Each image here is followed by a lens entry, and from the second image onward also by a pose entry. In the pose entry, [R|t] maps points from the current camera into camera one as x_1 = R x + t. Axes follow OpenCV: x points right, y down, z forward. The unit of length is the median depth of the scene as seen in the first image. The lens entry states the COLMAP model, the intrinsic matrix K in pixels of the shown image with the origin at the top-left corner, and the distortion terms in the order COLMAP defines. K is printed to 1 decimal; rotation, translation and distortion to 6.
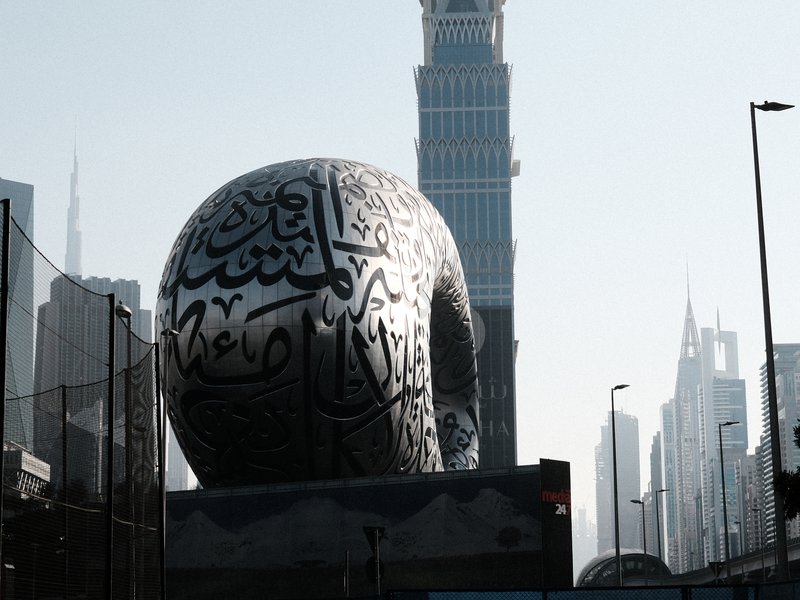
lens RADIAL K [[1813.0, 0, 396.6], [0, 1813.0, 301.0], [0, 0, 1]] dist [-0.047897, 0.264362]
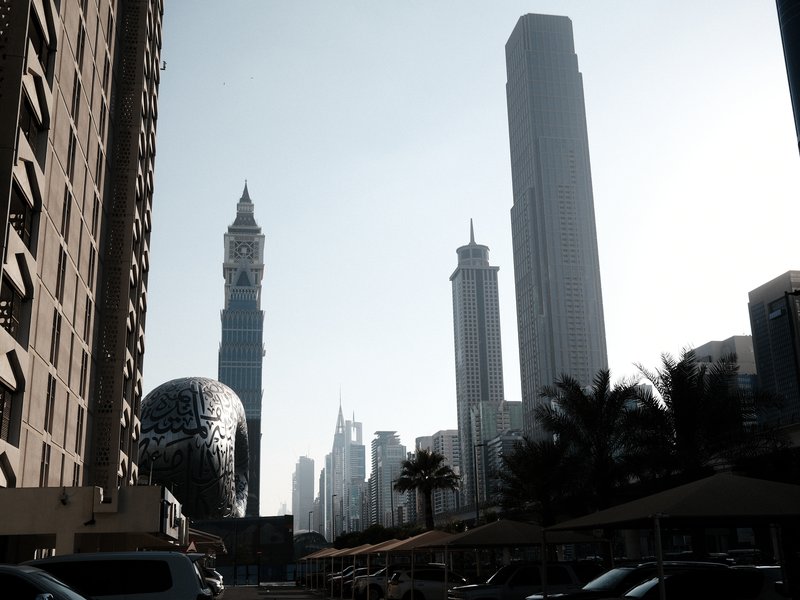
lens RADIAL K [[913.2, 0, 399.2], [0, 913.2, 303.0], [0, 0, 1]] dist [-0.035854, 0.053797]
pose [[0.974899, 0.051469, 0.216617, -0.047698], [-0.029223, 0.994077, -0.104675, -0.063572], [-0.220721, 0.095717, 0.970629, -0.340426]]
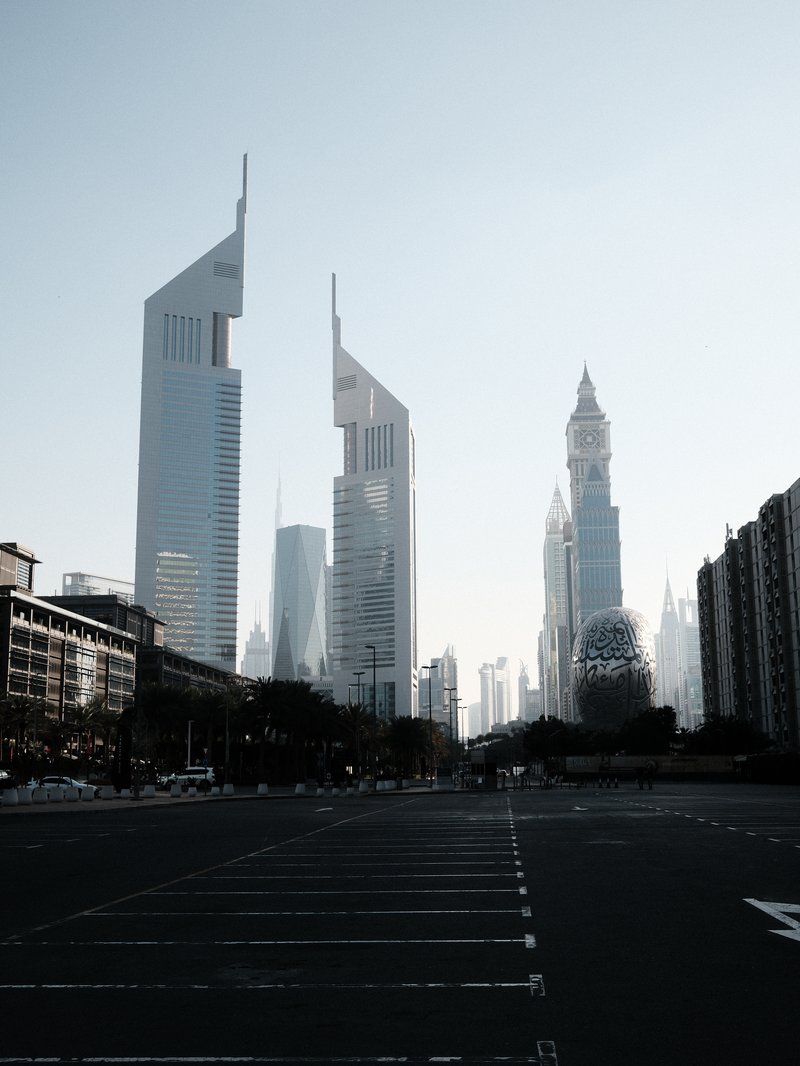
lens RADIAL K [[1216.8, 0, 402.1], [0, 1216.8, 529.7], [0, 0, 1]] dist [-0.035854, 0.053797]
pose [[0.999555, -0.001905, -0.029754, -0.370556], [0.001516, 0.999913, -0.013103, -0.202728], [0.029777, 0.013052, 0.999471, -1.116130]]
